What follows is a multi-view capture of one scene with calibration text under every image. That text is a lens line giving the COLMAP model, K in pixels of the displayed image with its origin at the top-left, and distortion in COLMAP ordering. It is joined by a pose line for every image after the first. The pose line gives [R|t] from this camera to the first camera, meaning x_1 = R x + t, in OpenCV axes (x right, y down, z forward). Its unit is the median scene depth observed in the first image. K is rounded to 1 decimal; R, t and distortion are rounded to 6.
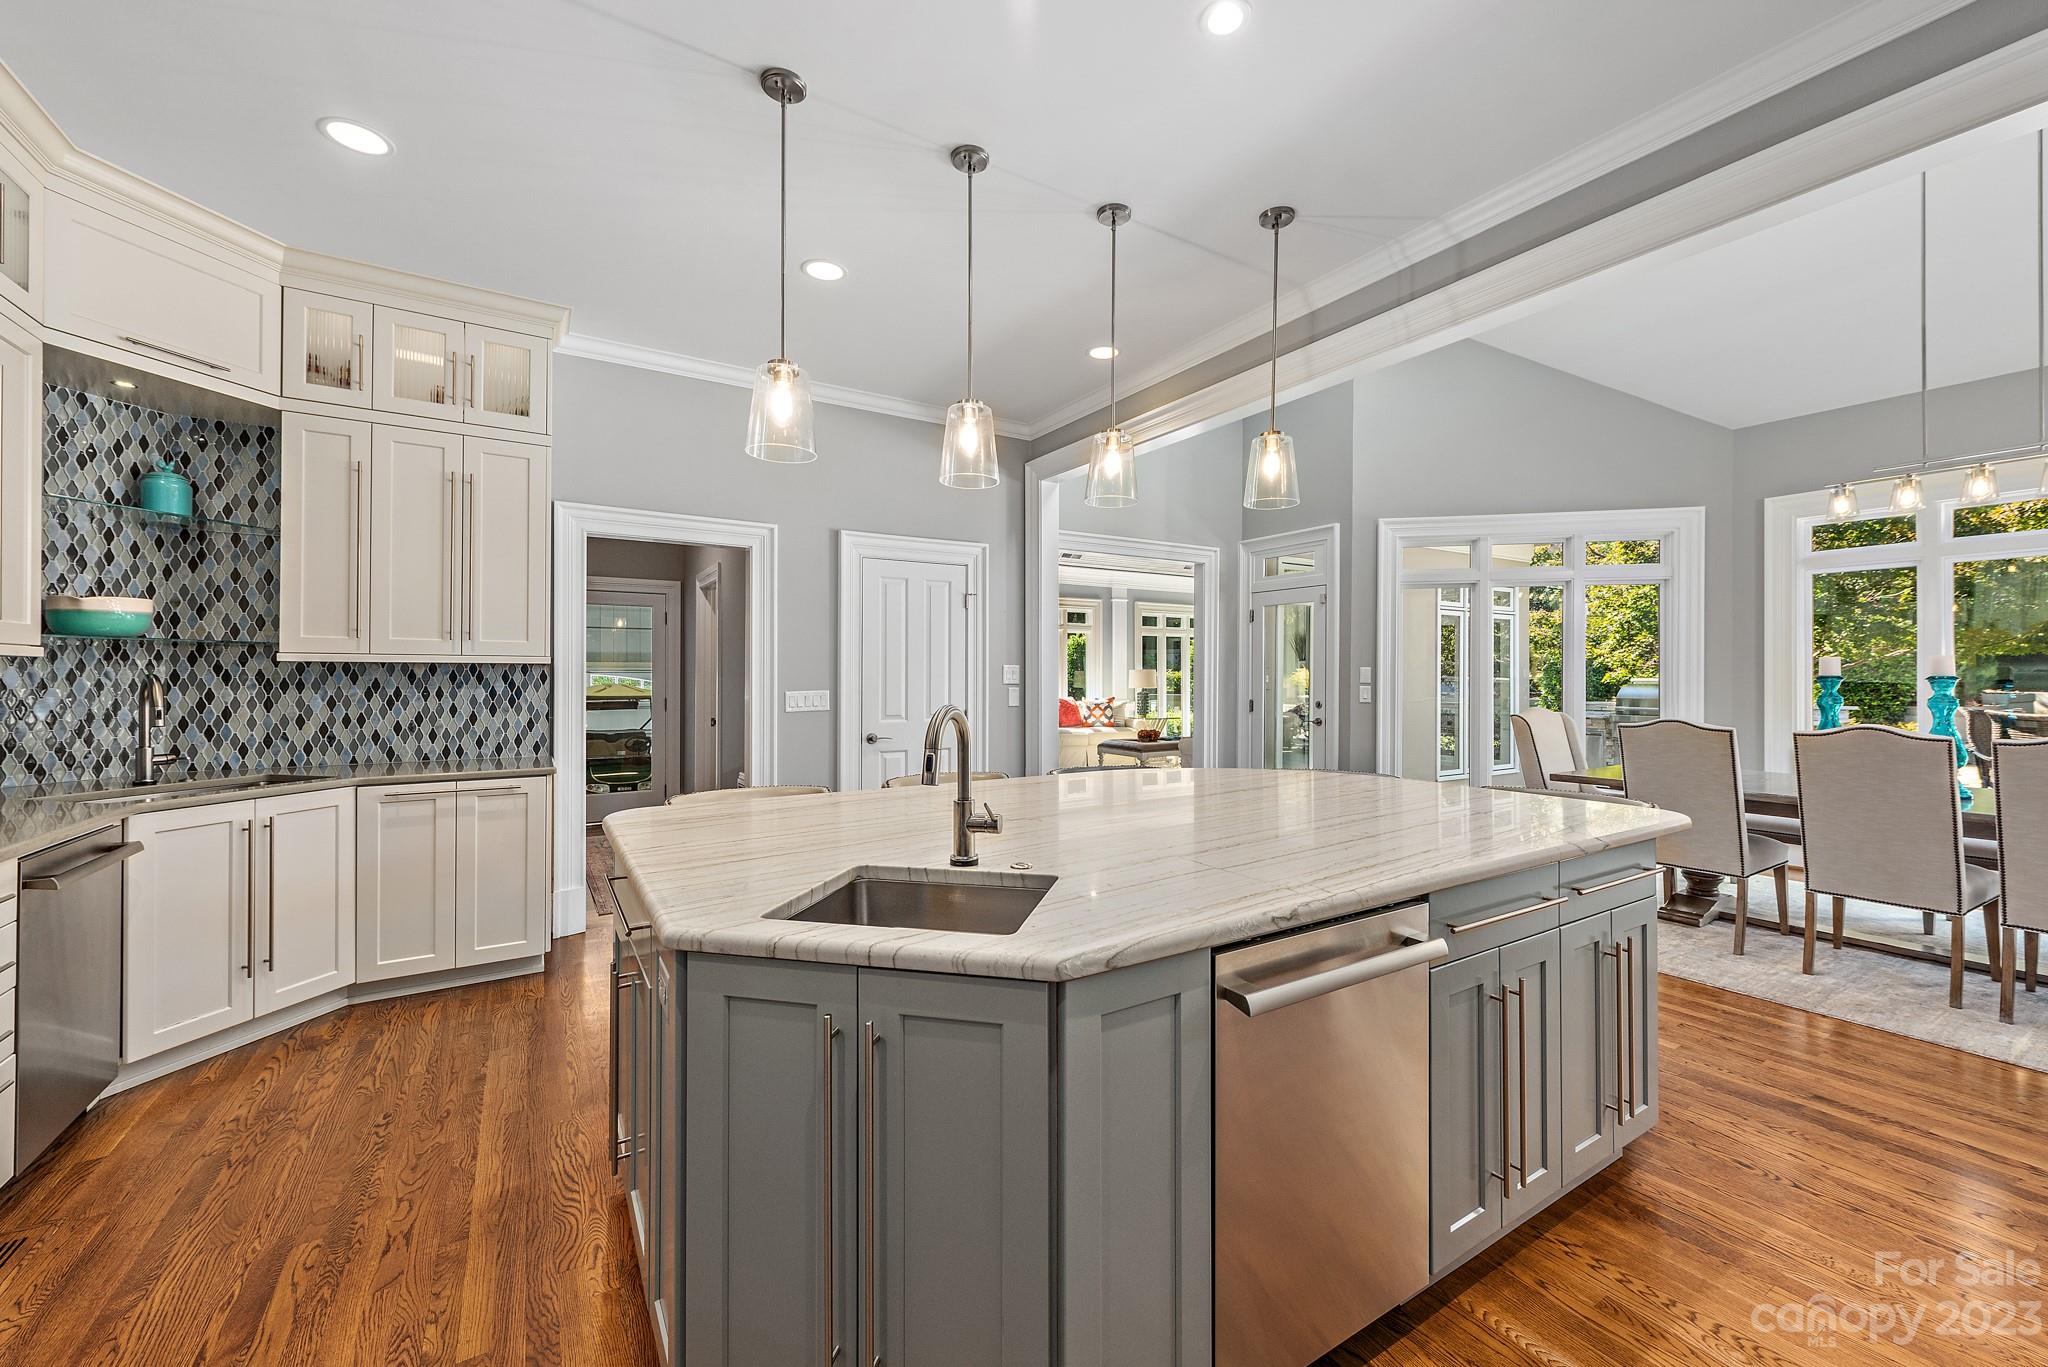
lens RADIAL K [[803.4, 0, 1042.6], [0, 803.4, 686.1], [0, 0, 1]] dist [0.009275, -0.001276]
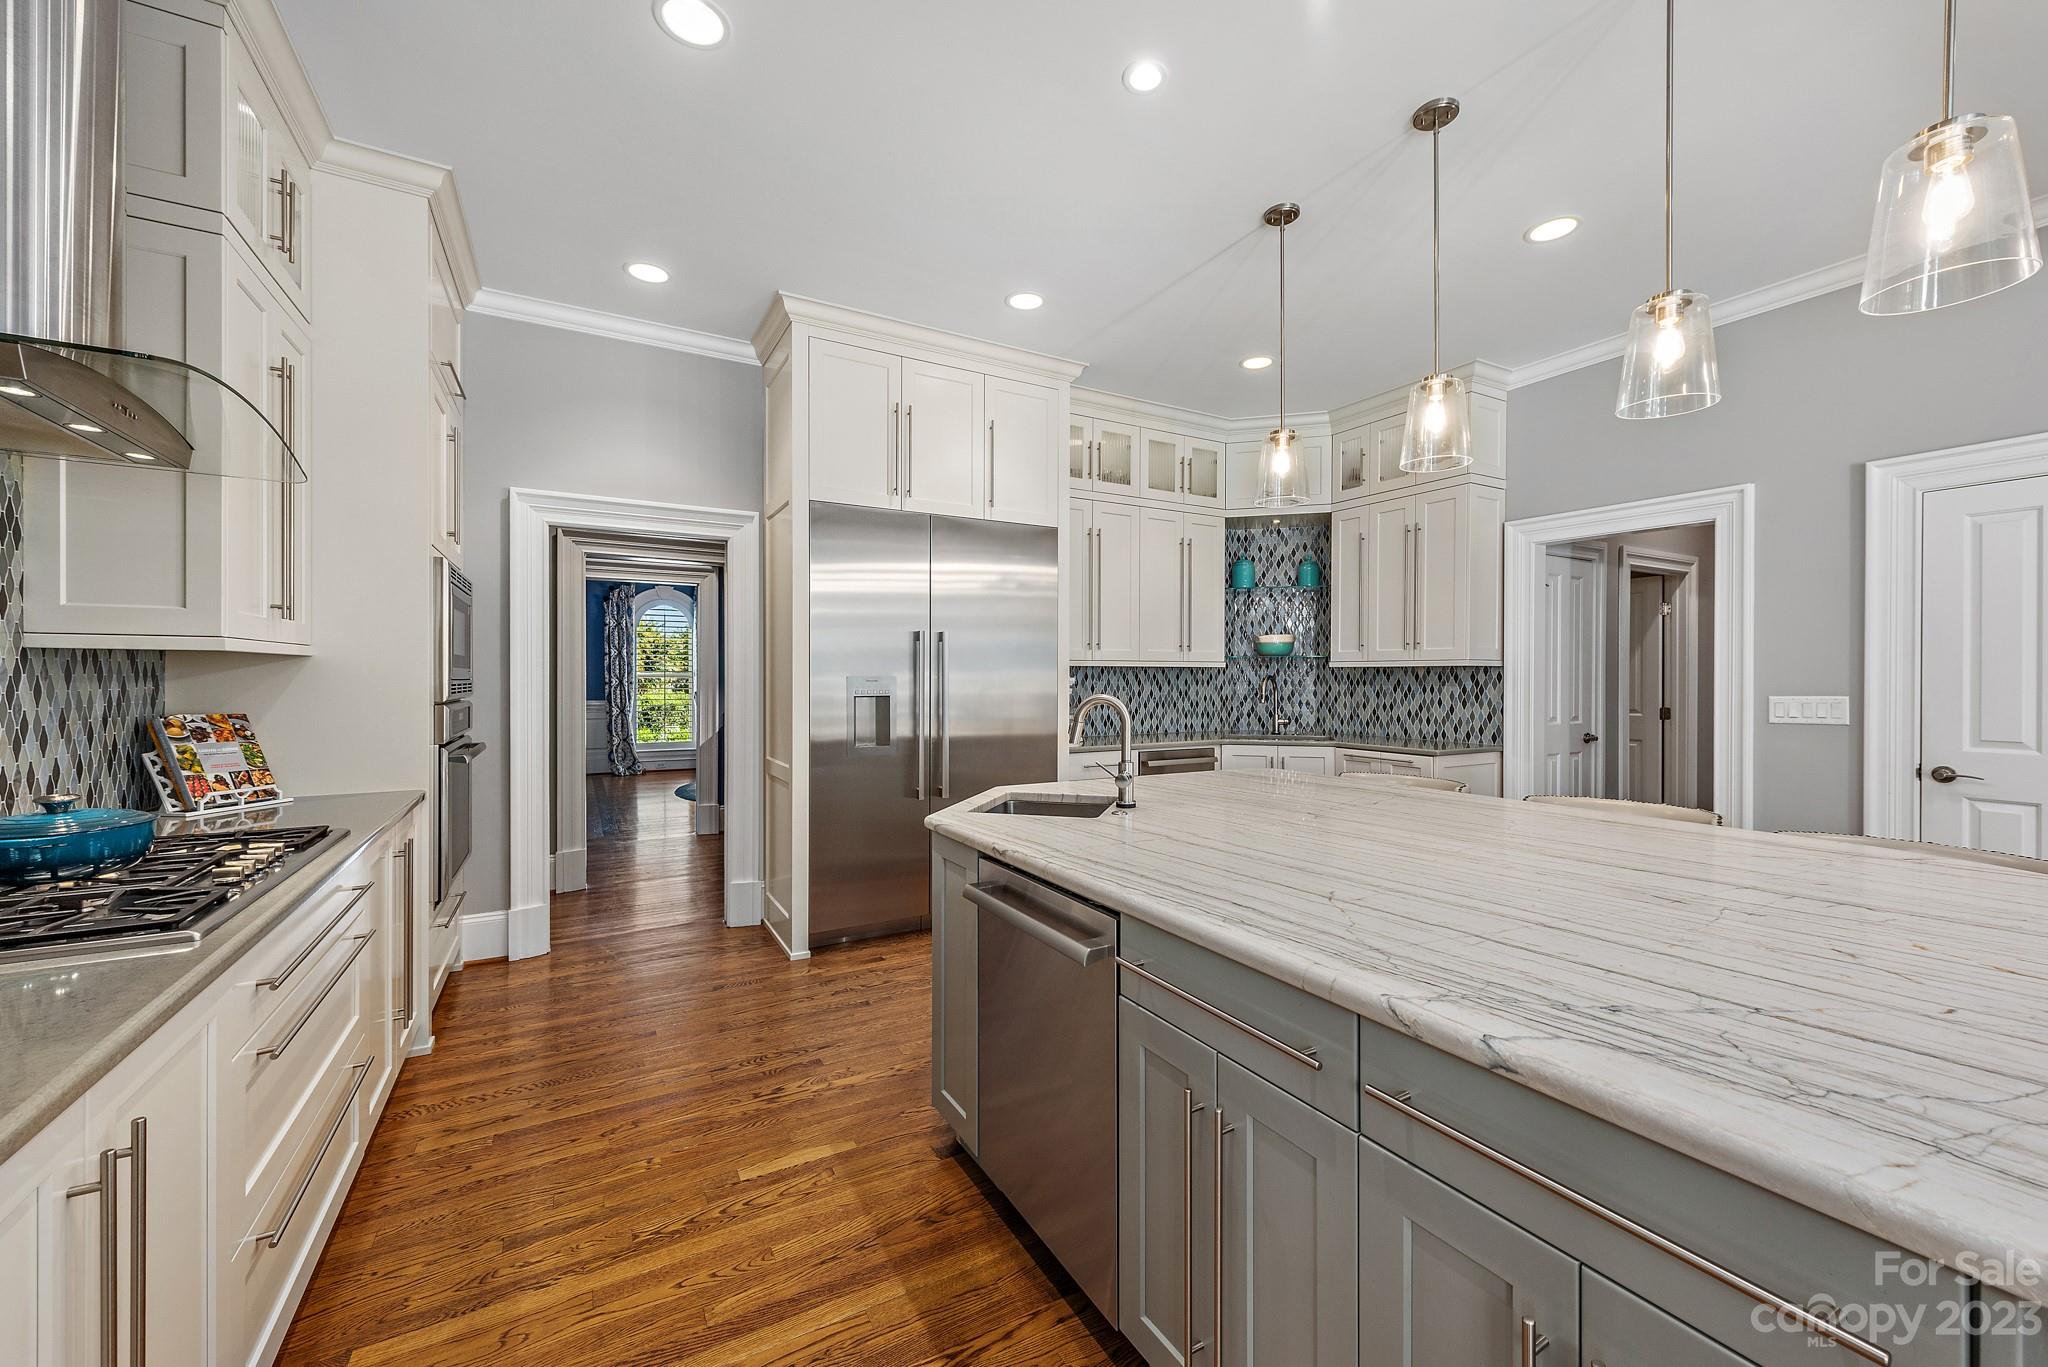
lens RADIAL K [[803.4, 0, 1031.4], [0, 803.4, 679.4], [0, 0, 1]] dist [0.009275, -0.001276]
pose [[-0.044354, 0.002339, -0.999013, 0.598569], [-0.013425, 0.999906, 0.002937, -0.002348], [0.998926, 0.013542, -0.044318, 0.407875]]
